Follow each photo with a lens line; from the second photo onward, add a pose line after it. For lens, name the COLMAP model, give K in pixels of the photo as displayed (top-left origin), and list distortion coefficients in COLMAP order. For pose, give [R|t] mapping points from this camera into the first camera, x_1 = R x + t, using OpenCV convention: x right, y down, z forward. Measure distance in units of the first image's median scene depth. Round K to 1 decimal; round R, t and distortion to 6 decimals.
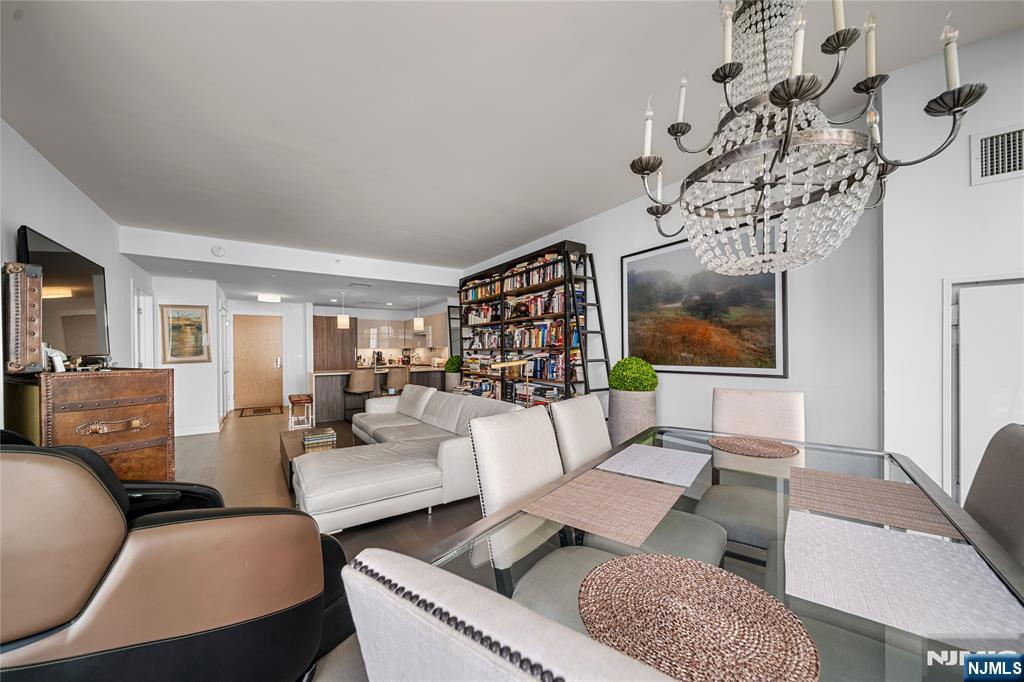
lens RADIAL K [[369.0, 0, 510.1], [0, 369.0, 353.2], [0, 0, 1]] dist [-0.000183, -0.000067]
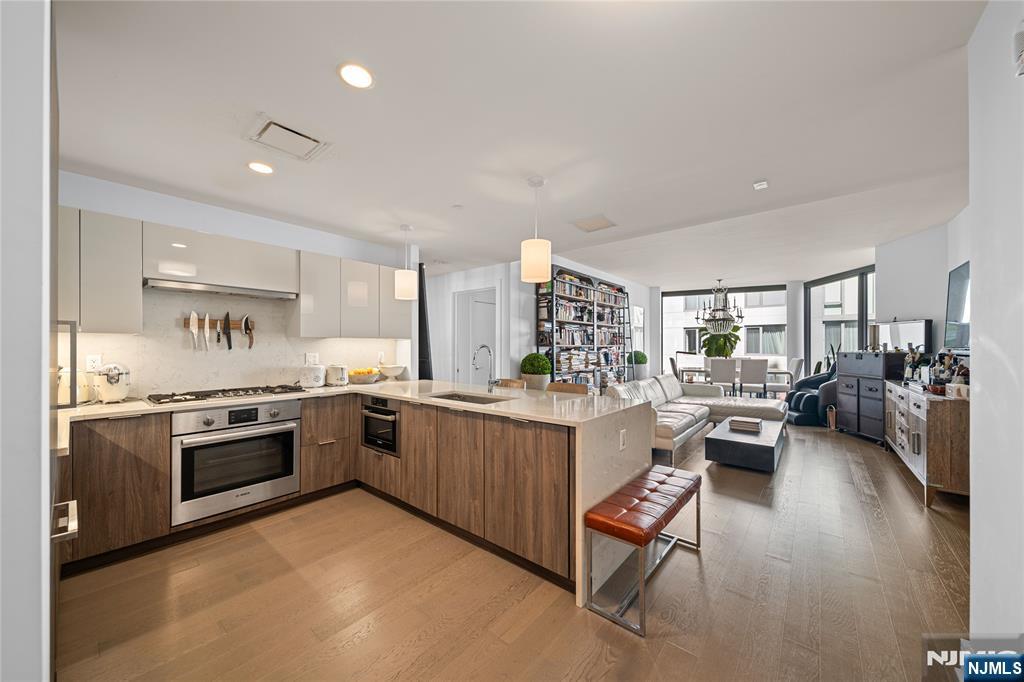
lens RADIAL K [[363.2, 0, 511.9], [0, 363.2, 346.5], [0, 0, 1]] dist [0.007751, -0.000031]
pose [[-0.270011, 0.007078, 0.962831, -0.692090], [0.007374, 0.999959, -0.005283, -0.002786], [-0.962829, 0.005673, -0.270052, 0.985036]]
